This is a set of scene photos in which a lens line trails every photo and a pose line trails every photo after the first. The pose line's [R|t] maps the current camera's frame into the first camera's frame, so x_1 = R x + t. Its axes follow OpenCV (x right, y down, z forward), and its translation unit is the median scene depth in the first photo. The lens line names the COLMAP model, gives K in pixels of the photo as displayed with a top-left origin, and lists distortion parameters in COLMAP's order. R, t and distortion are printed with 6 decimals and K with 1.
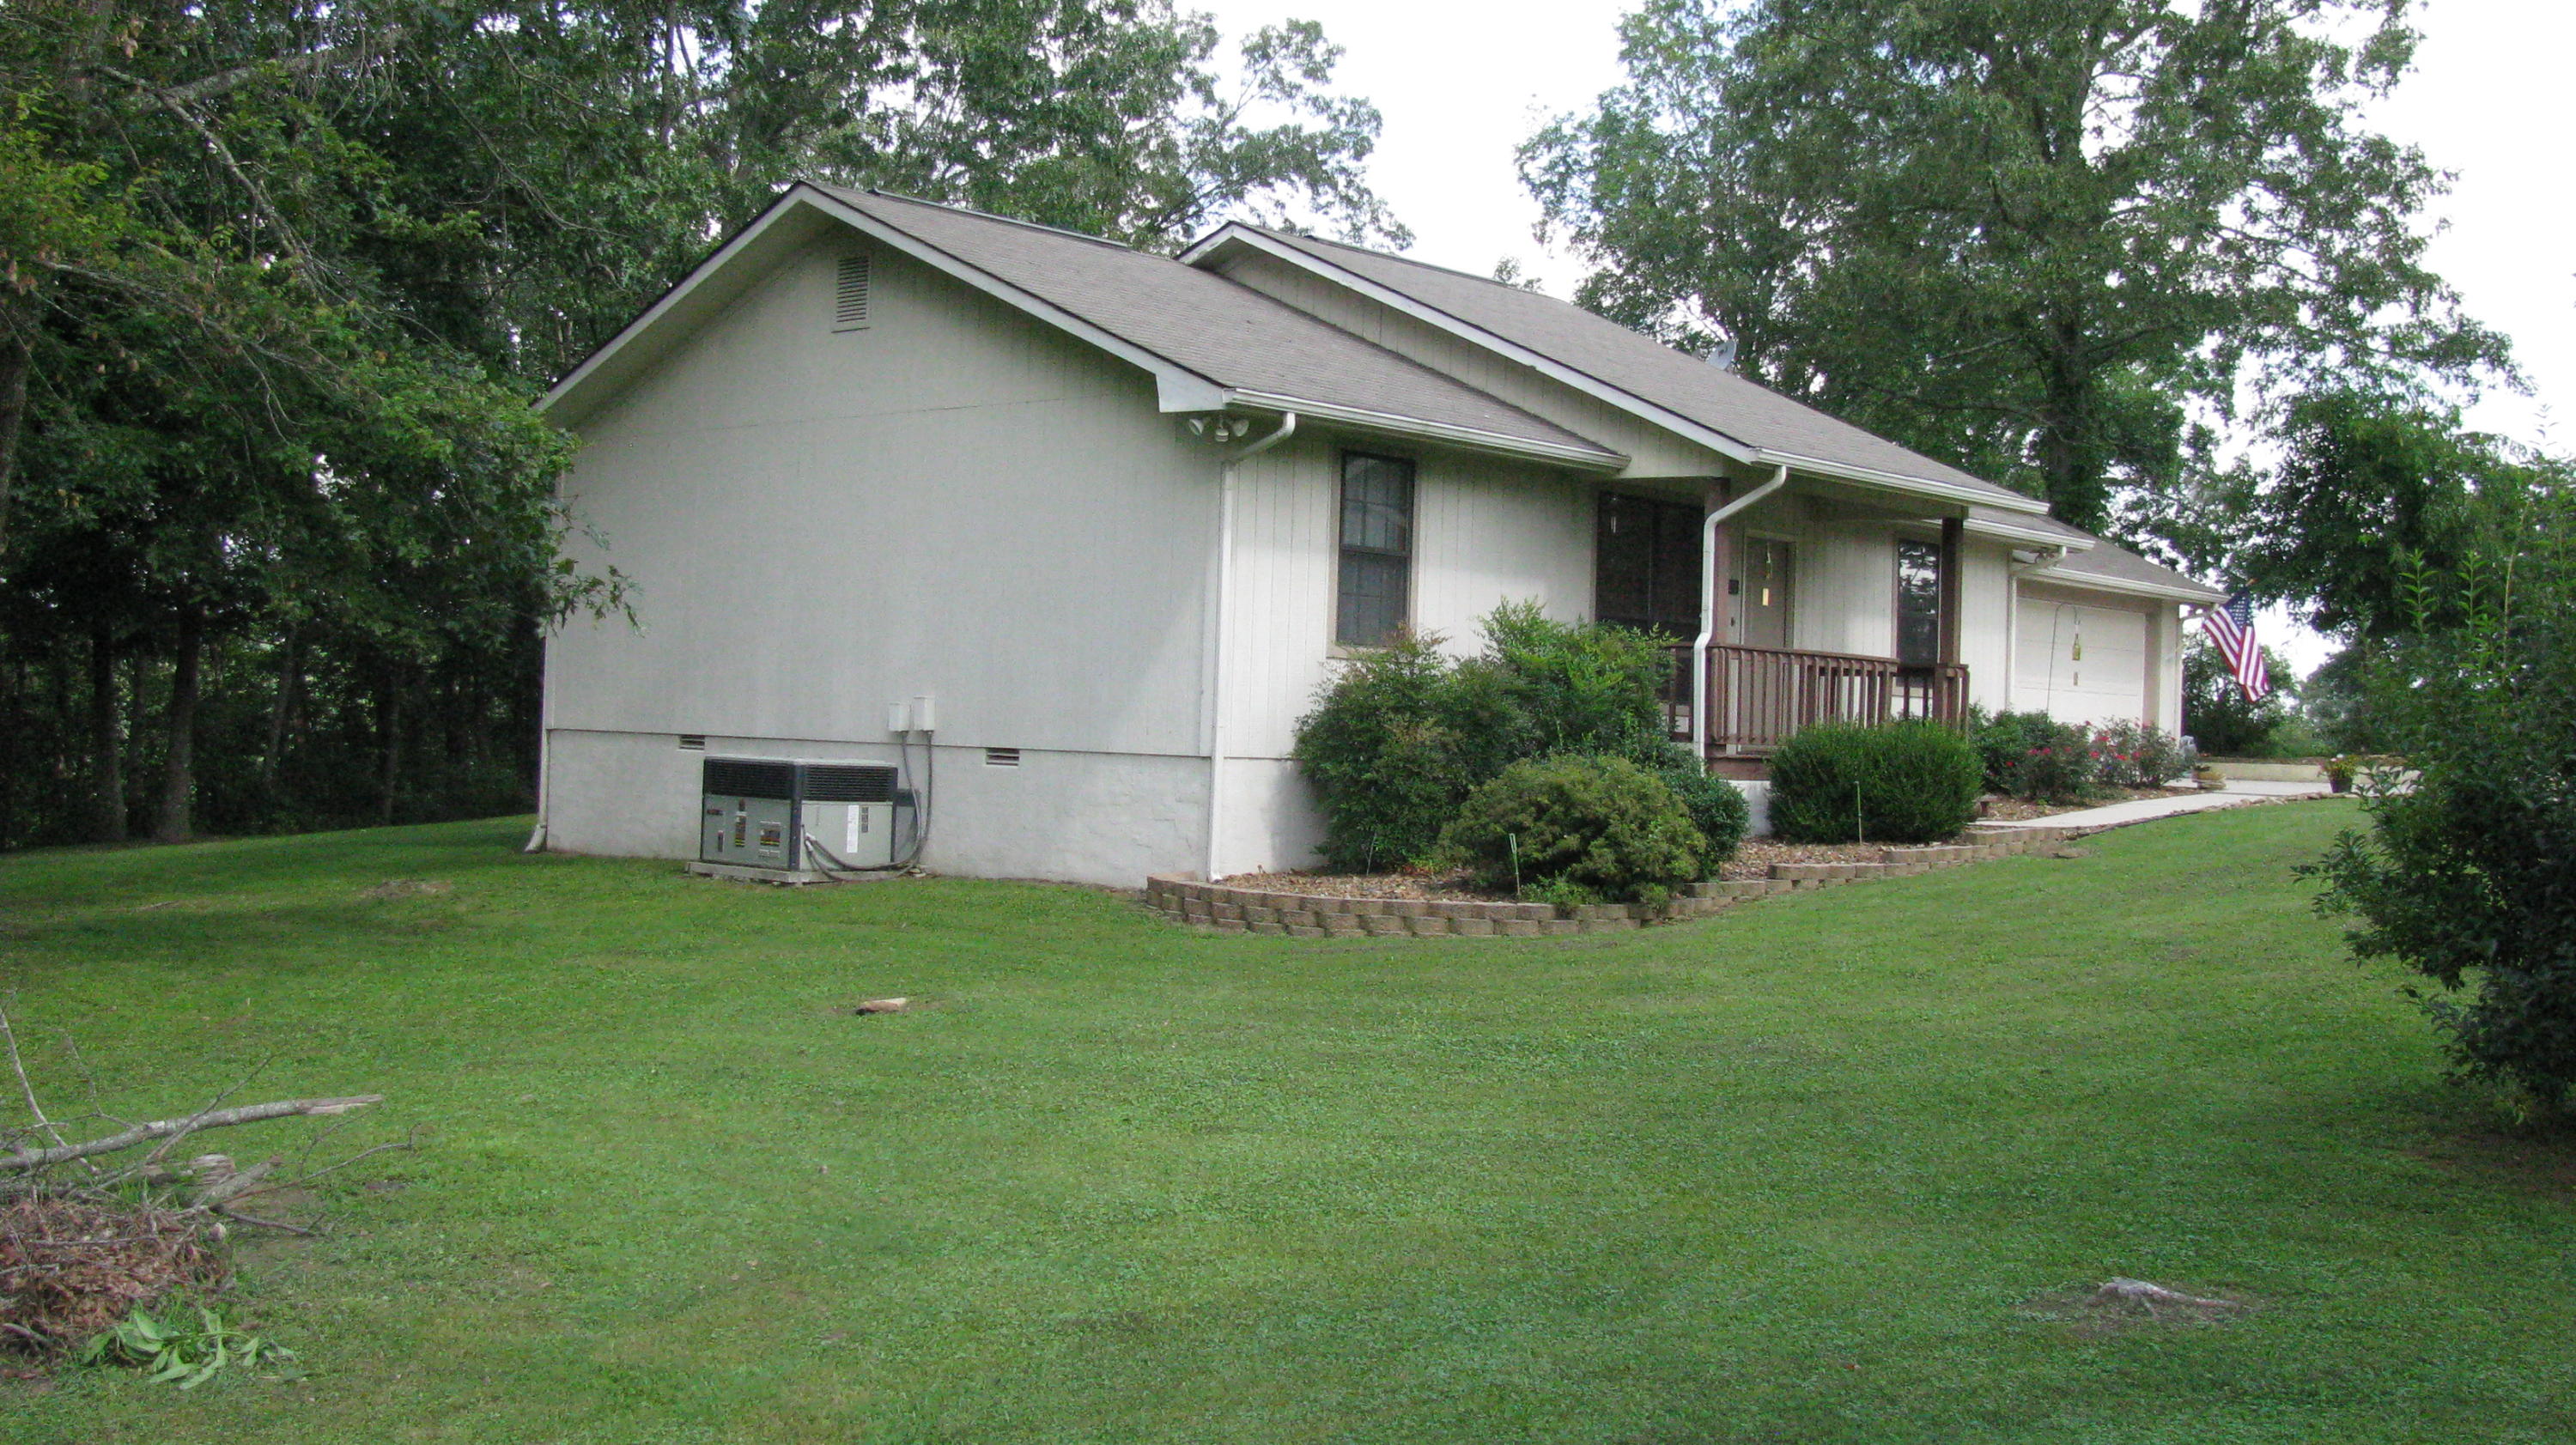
lens RADIAL K [[2725.9, 0, 1288.0], [0, 2725.9, 722.5], [0, 0, 1]] dist [-0.233097, 0.324307]
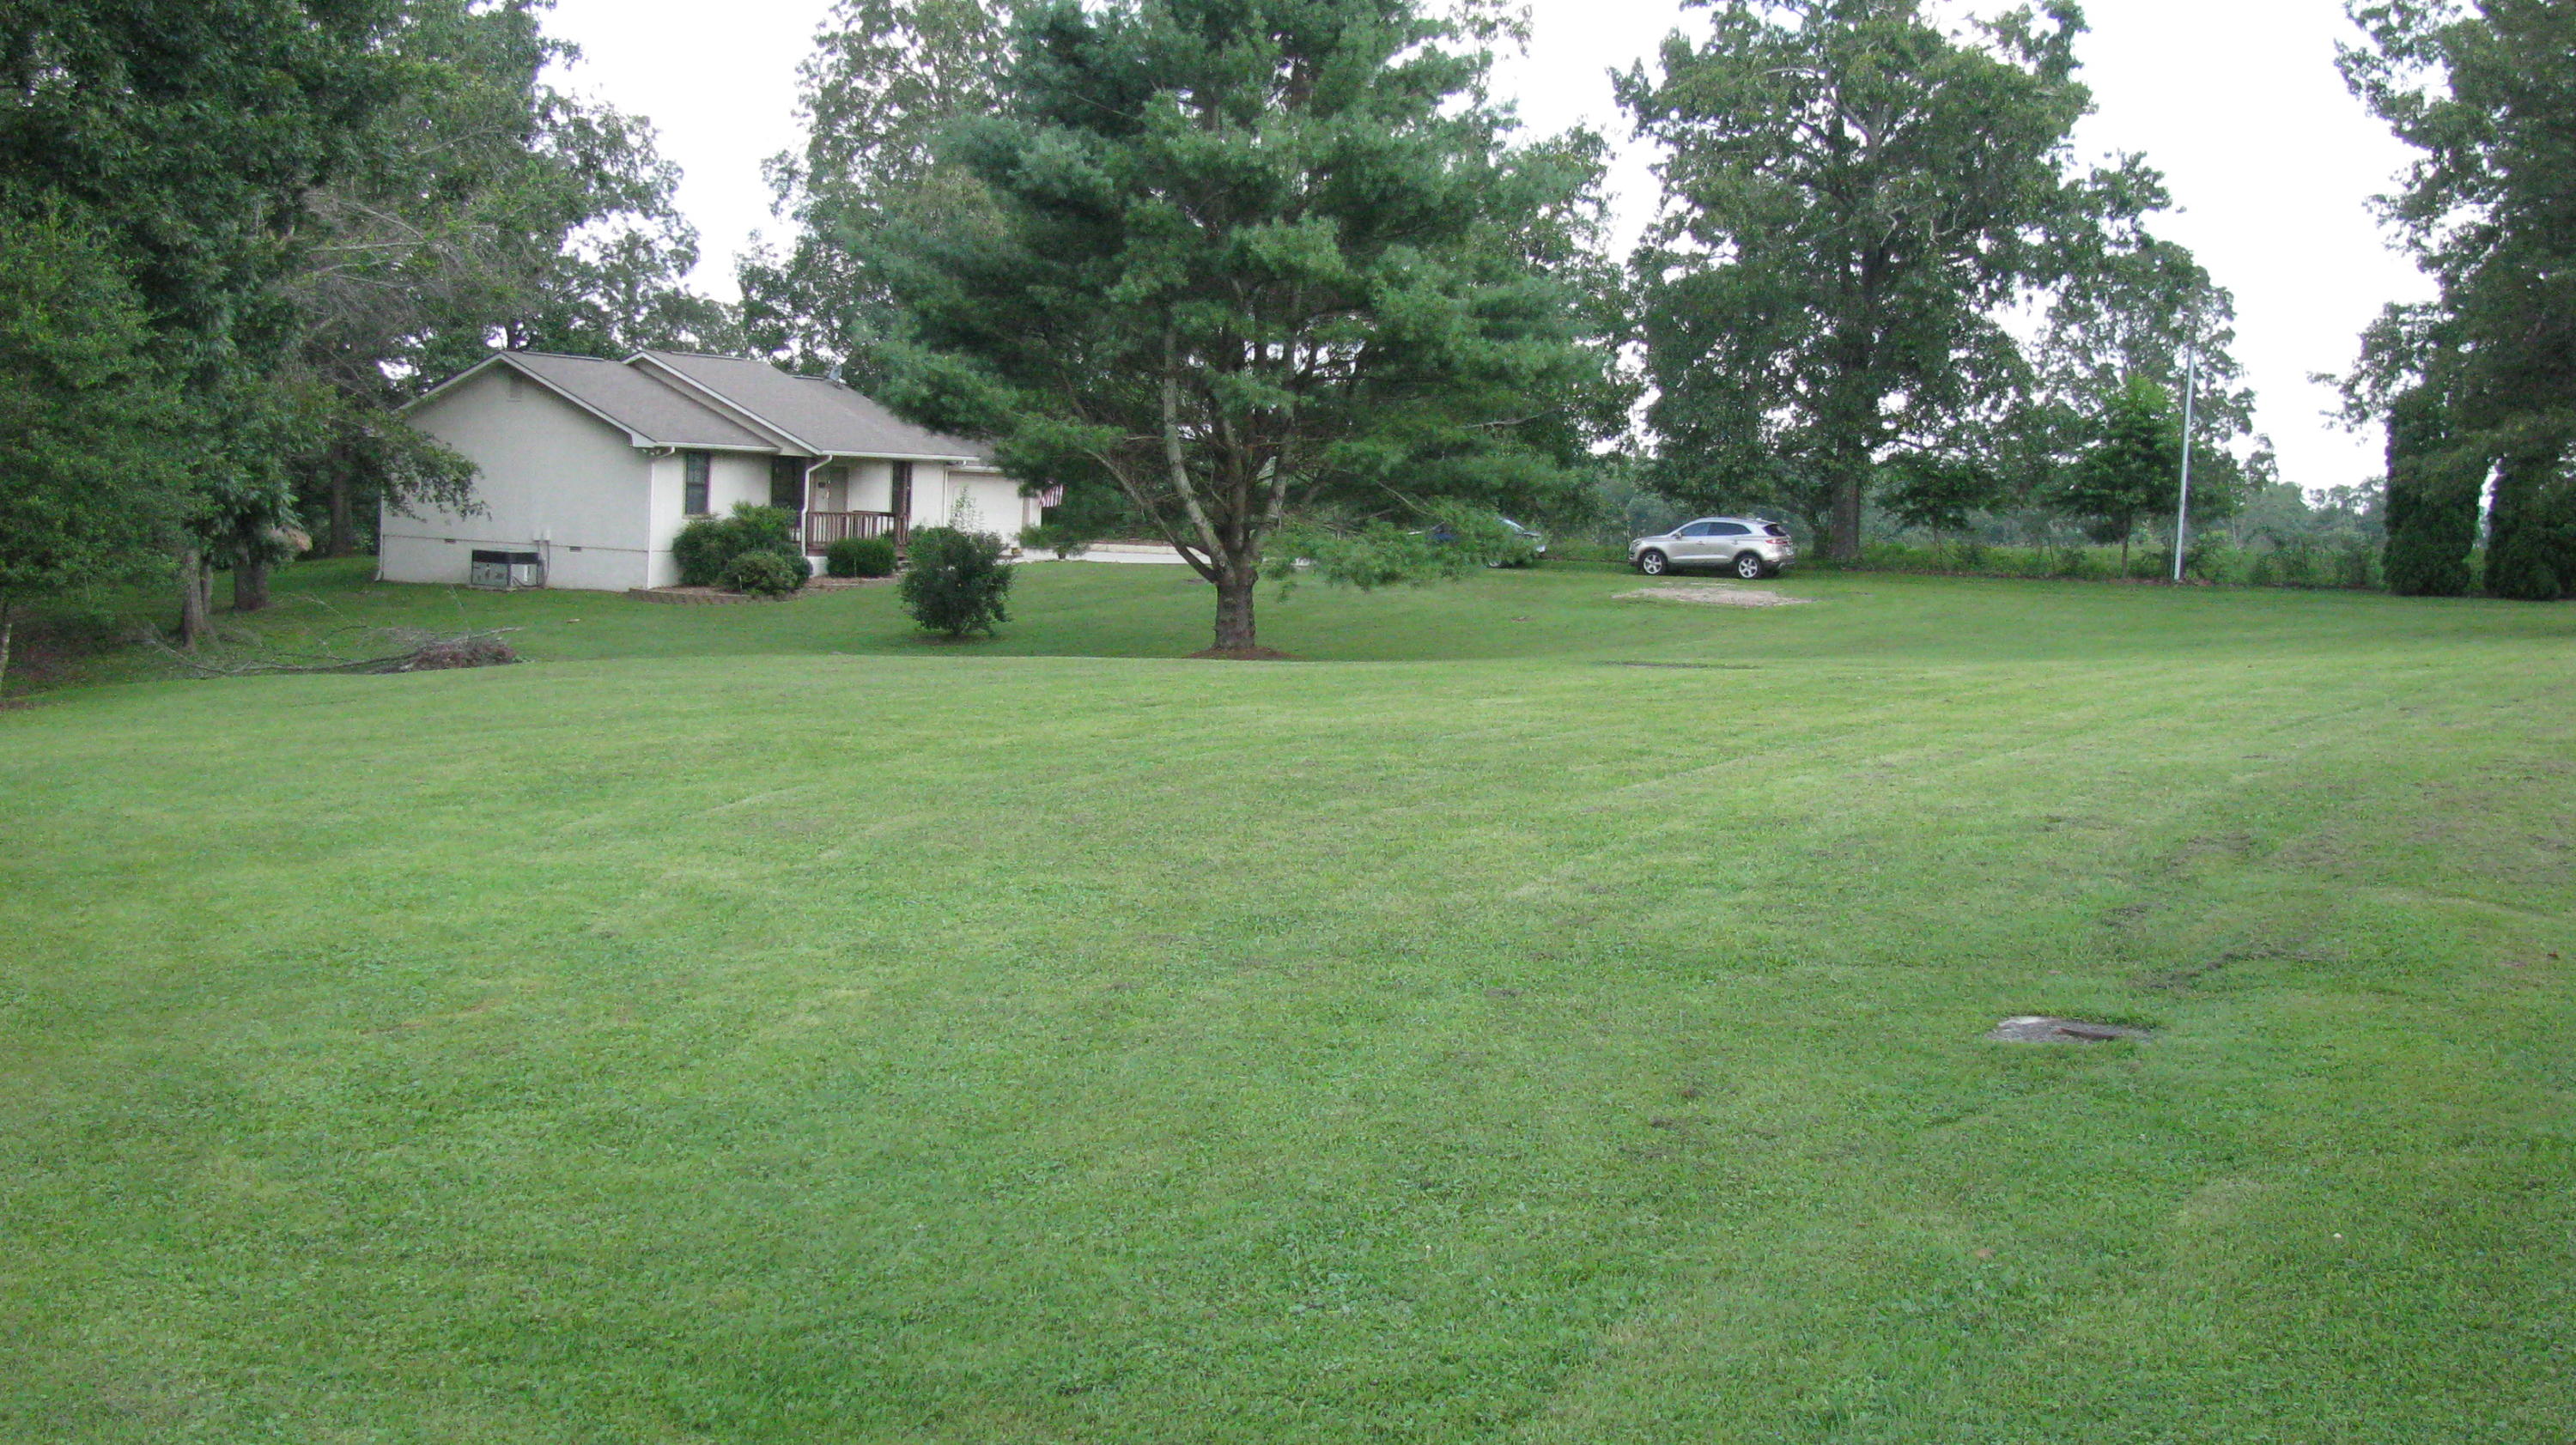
lens RADIAL K [[2725.9, 0, 1288.0], [0, 2725.9, 722.5], [0, 0, 1]] dist [-0.233097, 0.324307]
pose [[0.963961, -0.010576, 0.265832, -0.137228], [-0.016462, 0.994924, 0.099275, -0.107164], [-0.265533, -0.100074, 0.958894, -2.144345]]
